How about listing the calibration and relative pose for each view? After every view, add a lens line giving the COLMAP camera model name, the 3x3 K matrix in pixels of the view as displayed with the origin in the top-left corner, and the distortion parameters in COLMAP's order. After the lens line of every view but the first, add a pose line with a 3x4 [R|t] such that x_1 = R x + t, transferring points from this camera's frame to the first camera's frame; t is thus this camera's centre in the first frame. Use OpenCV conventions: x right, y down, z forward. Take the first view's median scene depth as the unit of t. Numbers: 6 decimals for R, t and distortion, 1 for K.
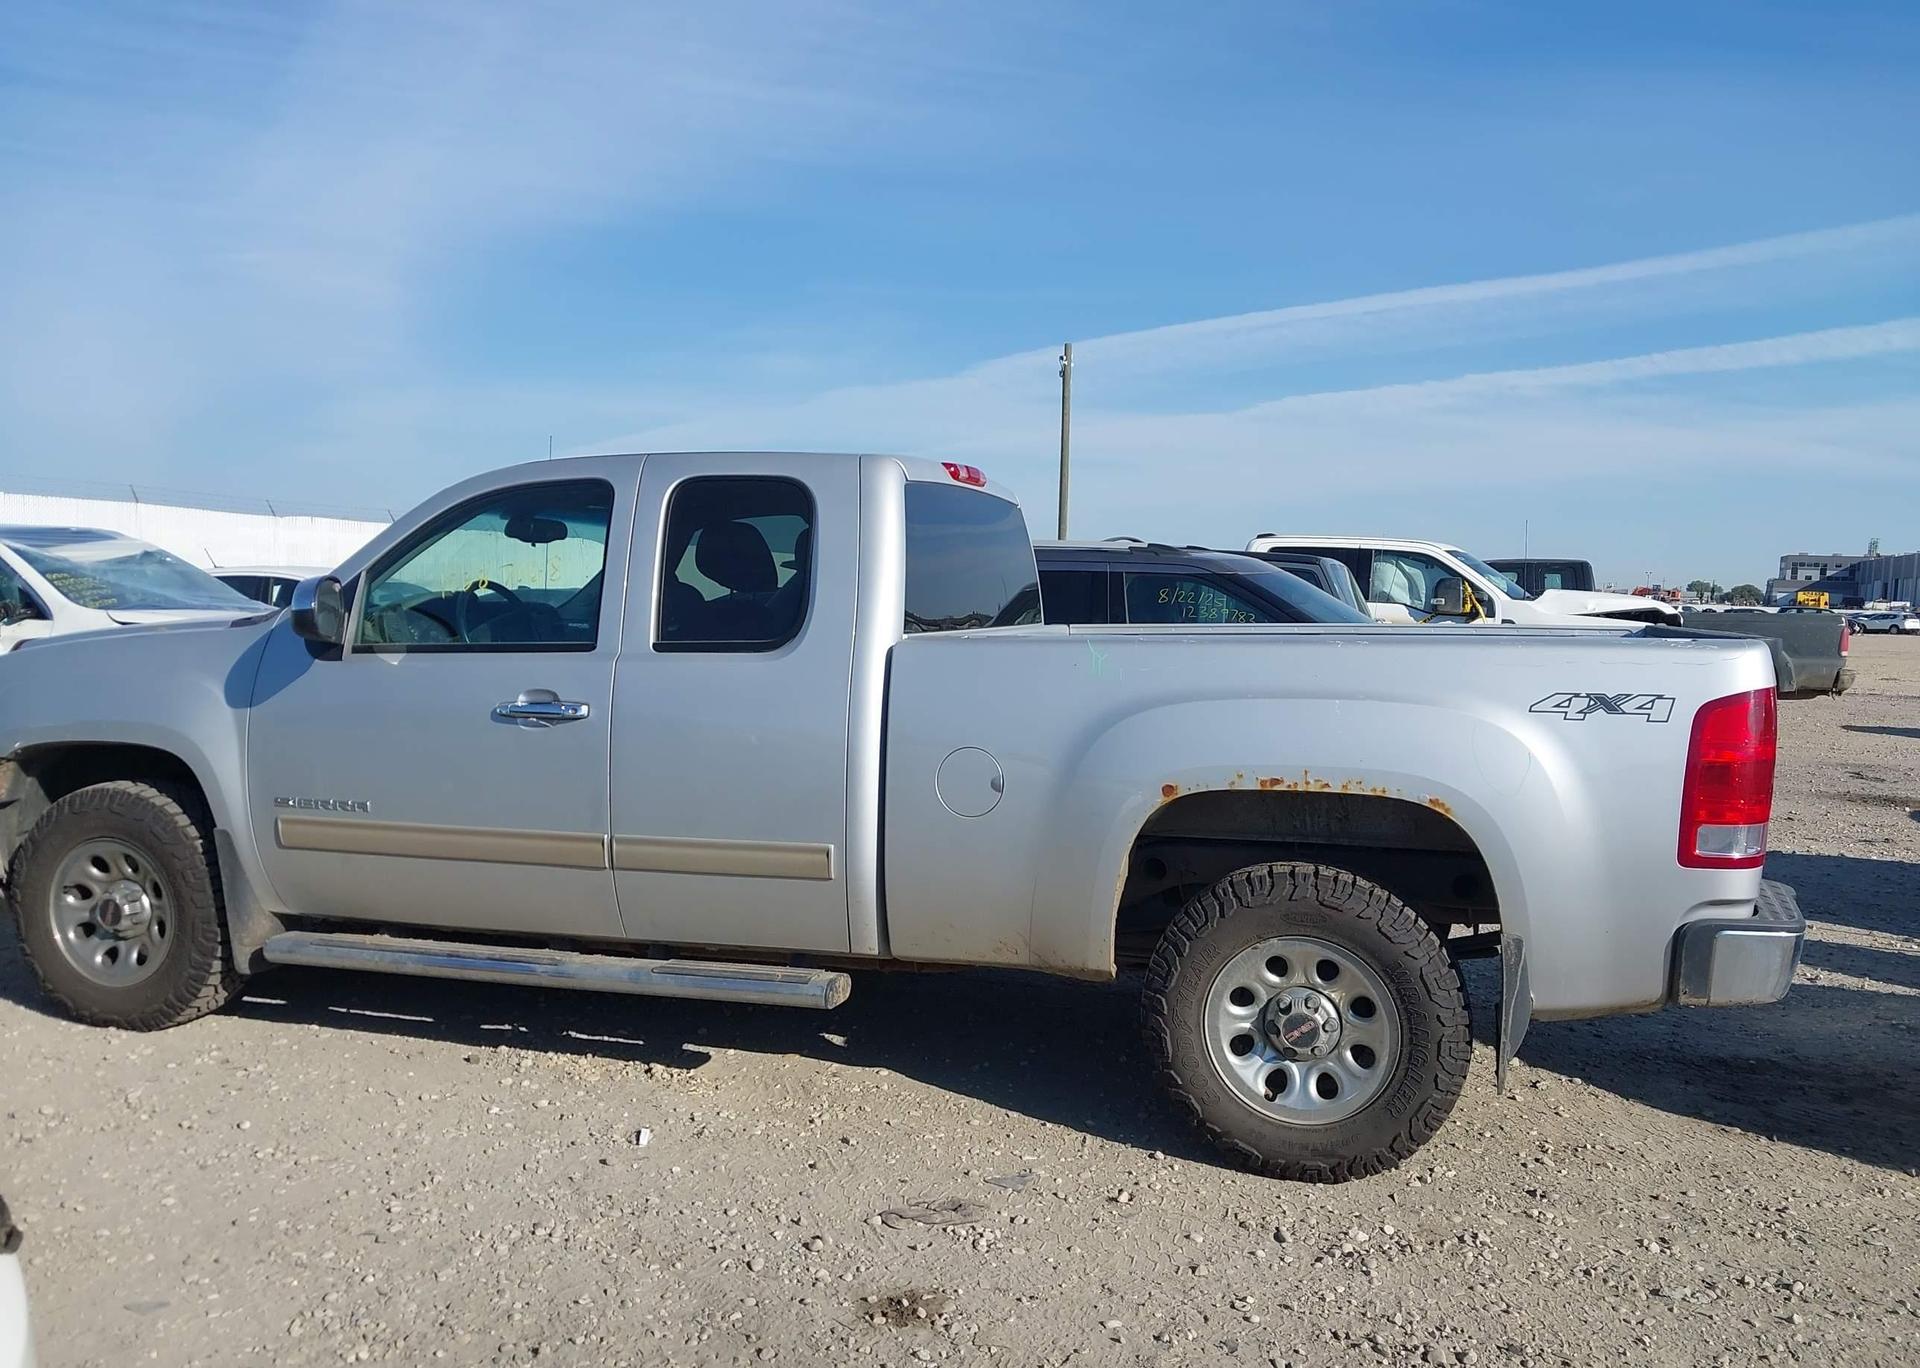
lens RADIAL K [[1408.6, 0, 926.4], [0, 1408.6, 777.5], [0, 0, 1]] dist [0.084344, -0.113446]
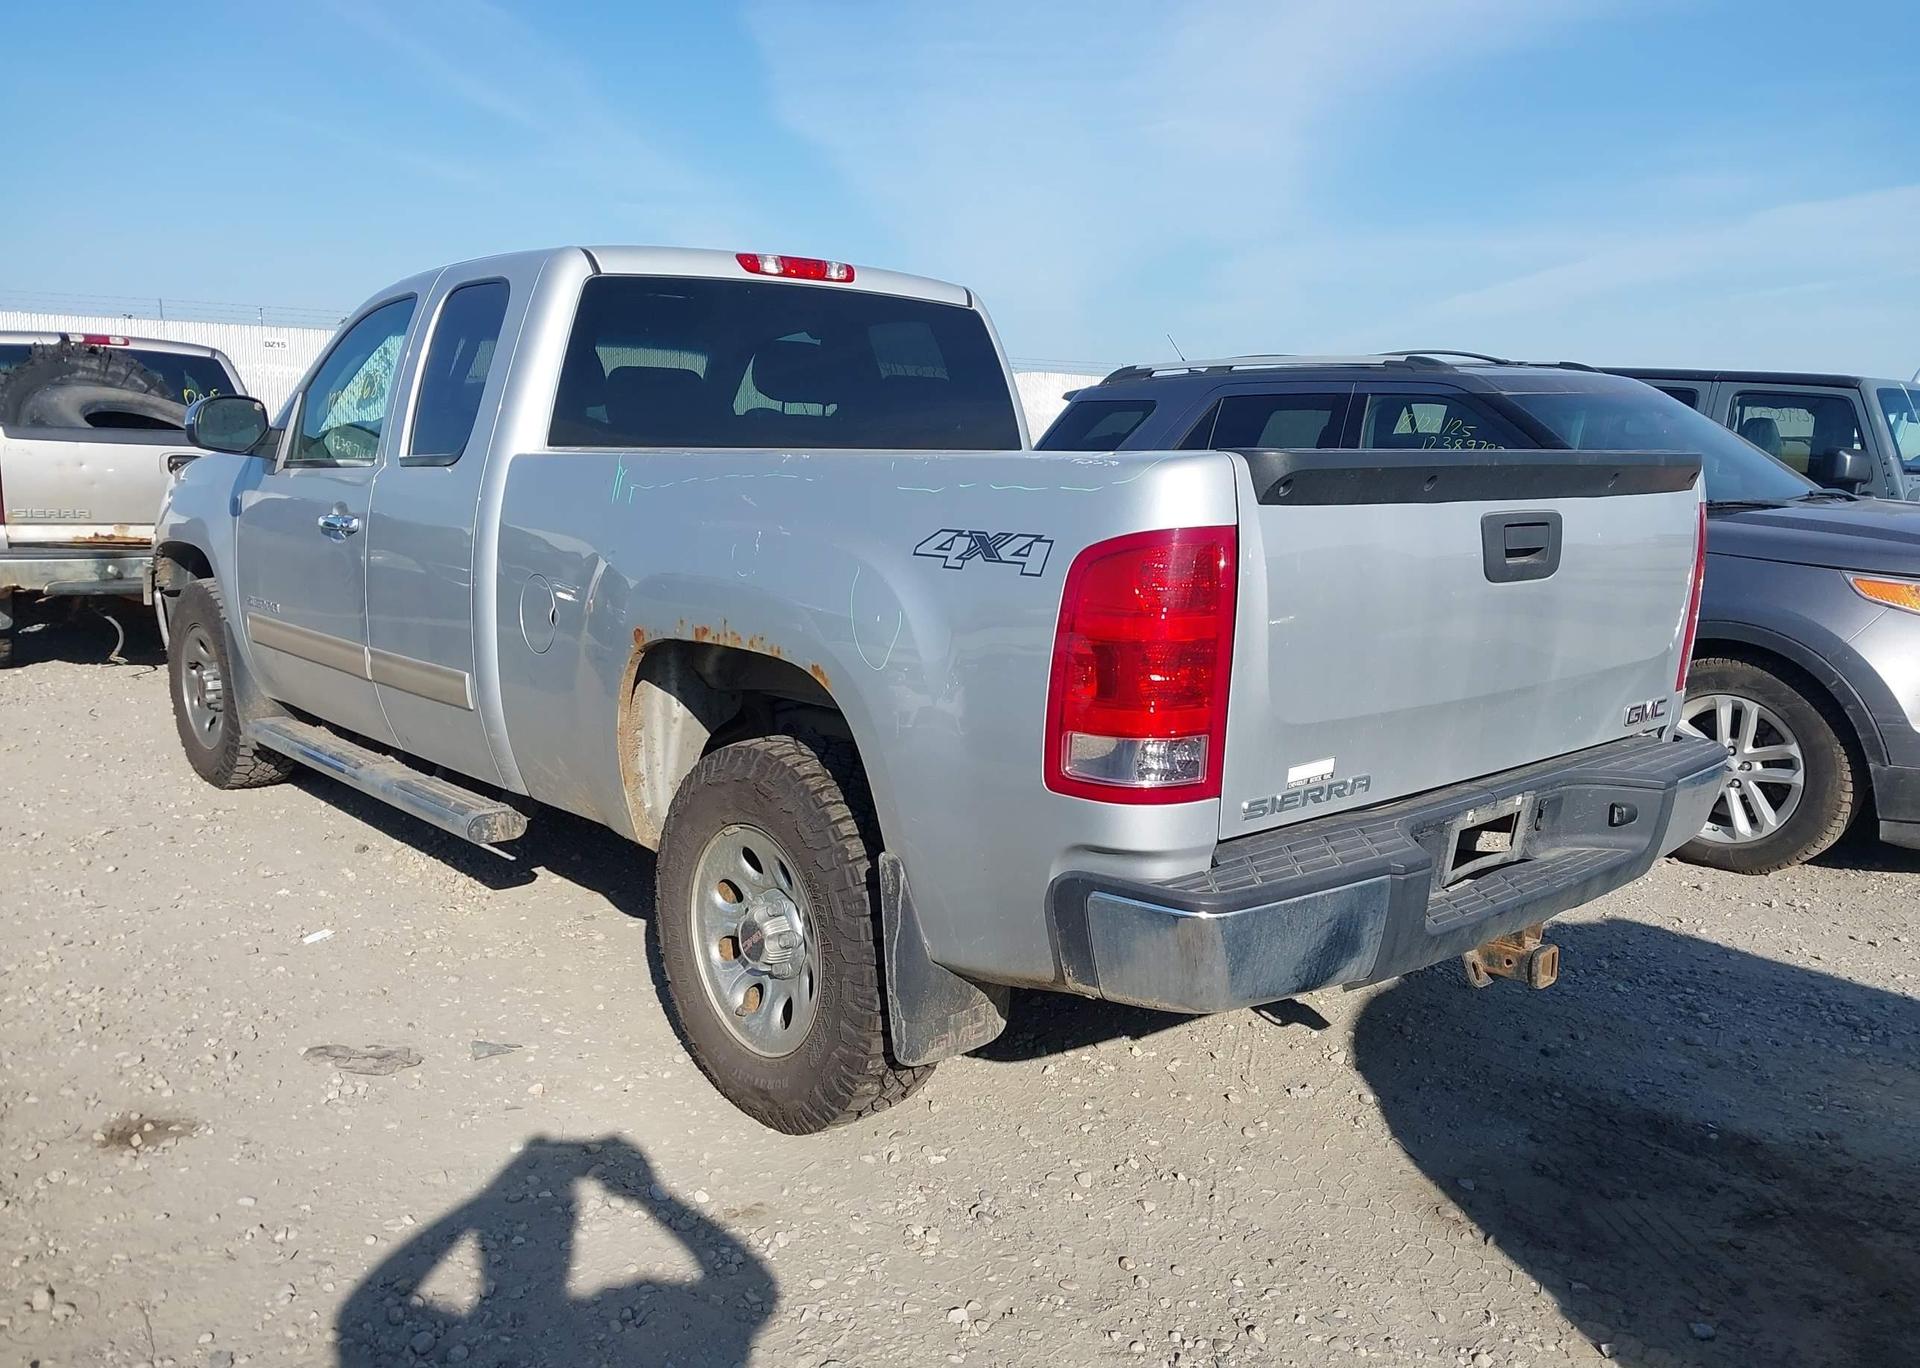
lens RADIAL K [[1398.4, 0, 911.1], [0, 1398.4, 758.8], [0, 0, 1]] dist [0.104528, -0.140765]
pose [[0.862499, 0.111934, -0.493525, 0.734002], [-0.068278, 0.992054, 0.105678, -0.017269], [0.501432, -0.057451, 0.863287, 0.355804]]
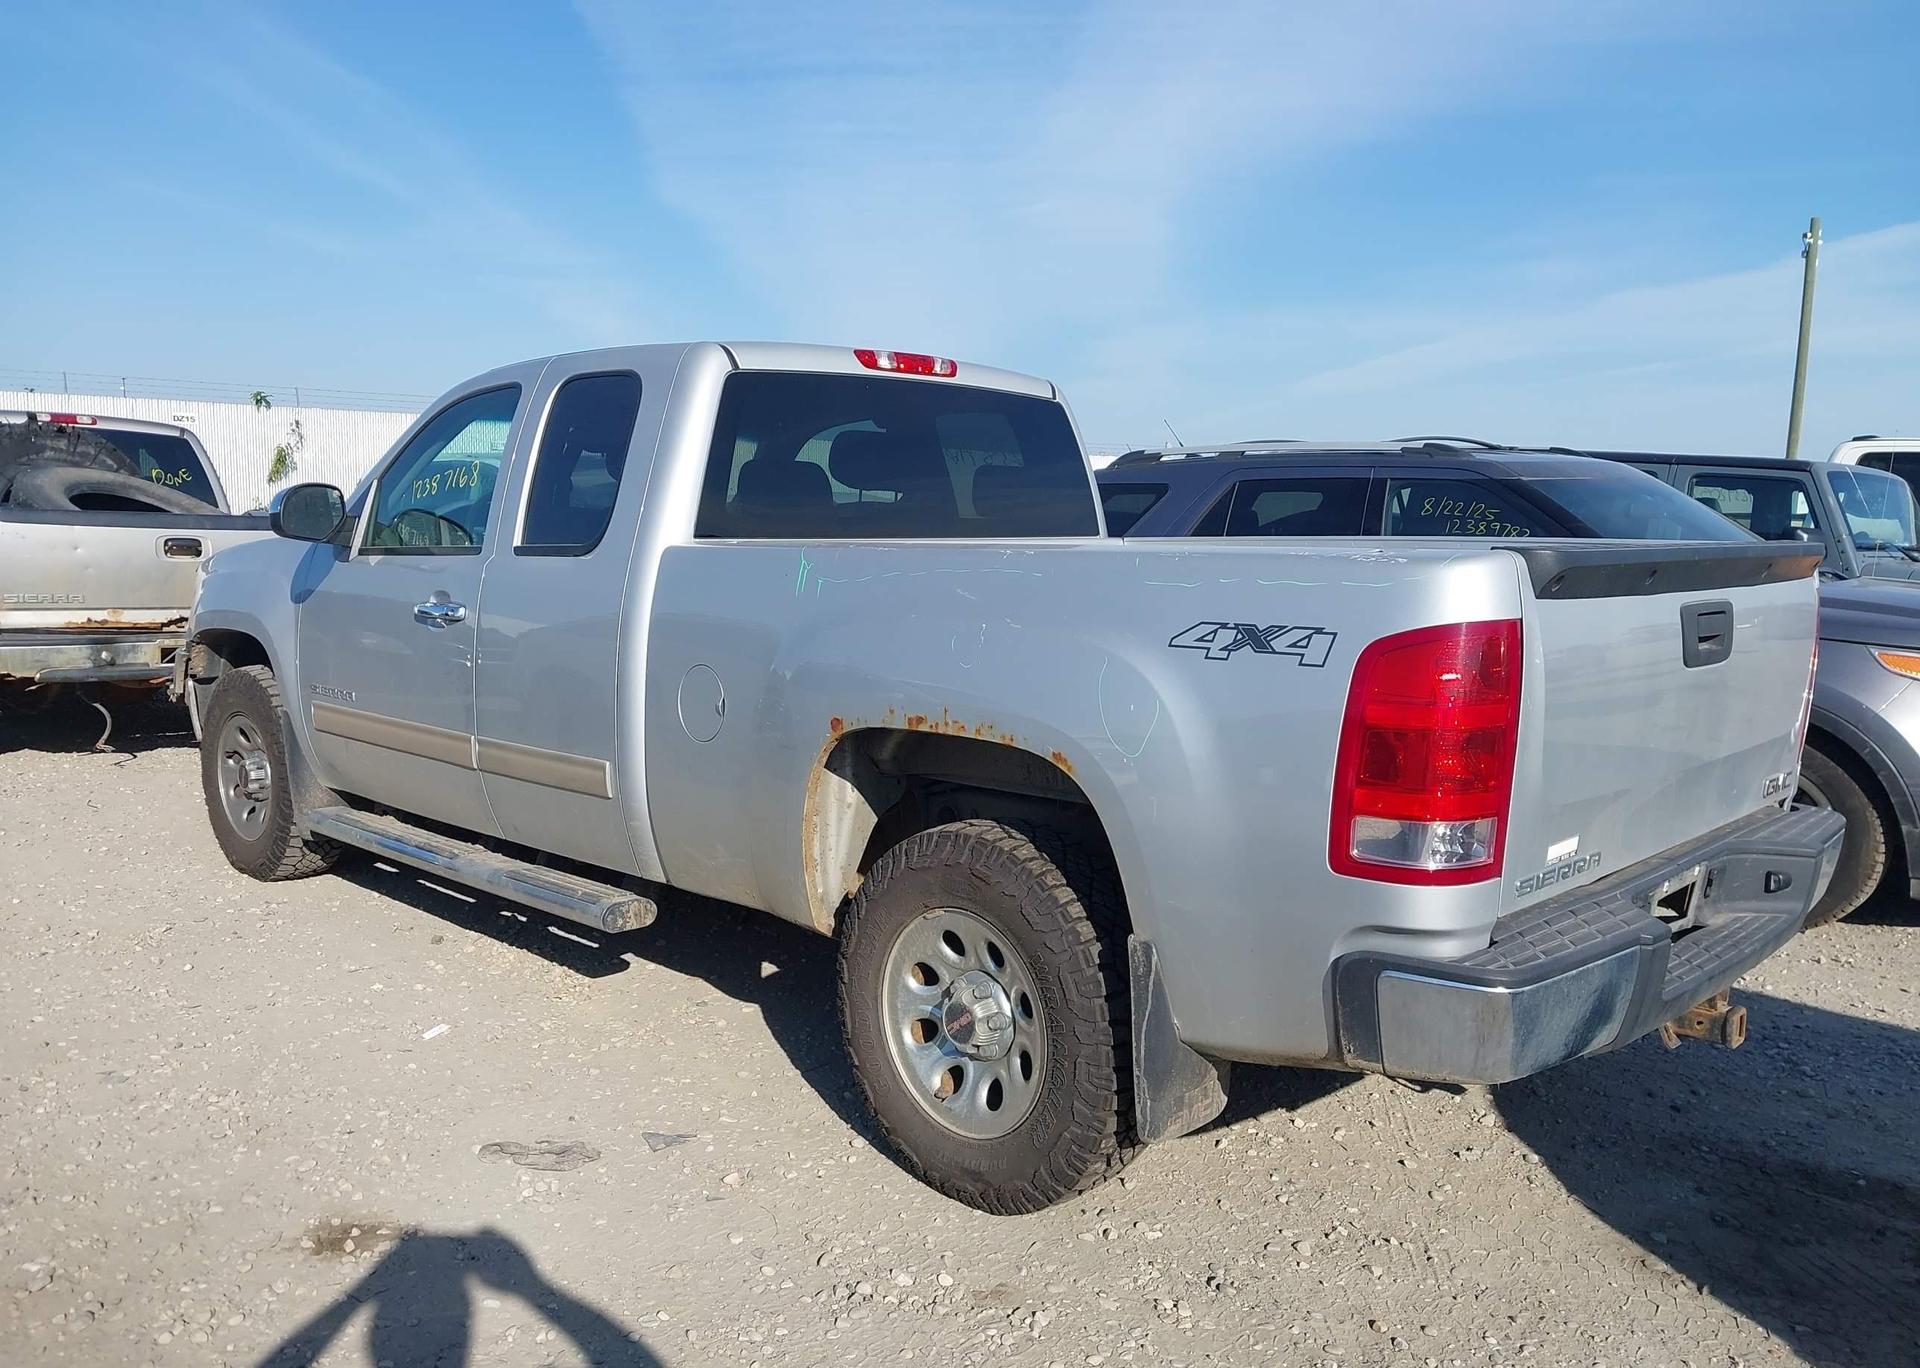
lens RADIAL K [[1408.6, 0, 926.4], [0, 1408.6, 777.5], [0, 0, 1]] dist [0.084344, -0.113446]
pose [[0.899181, 0.079754, -0.430249, 0.592878], [-0.057875, 0.996288, 0.063725, -0.016064], [0.433734, -0.032400, 0.900458, 0.254984]]
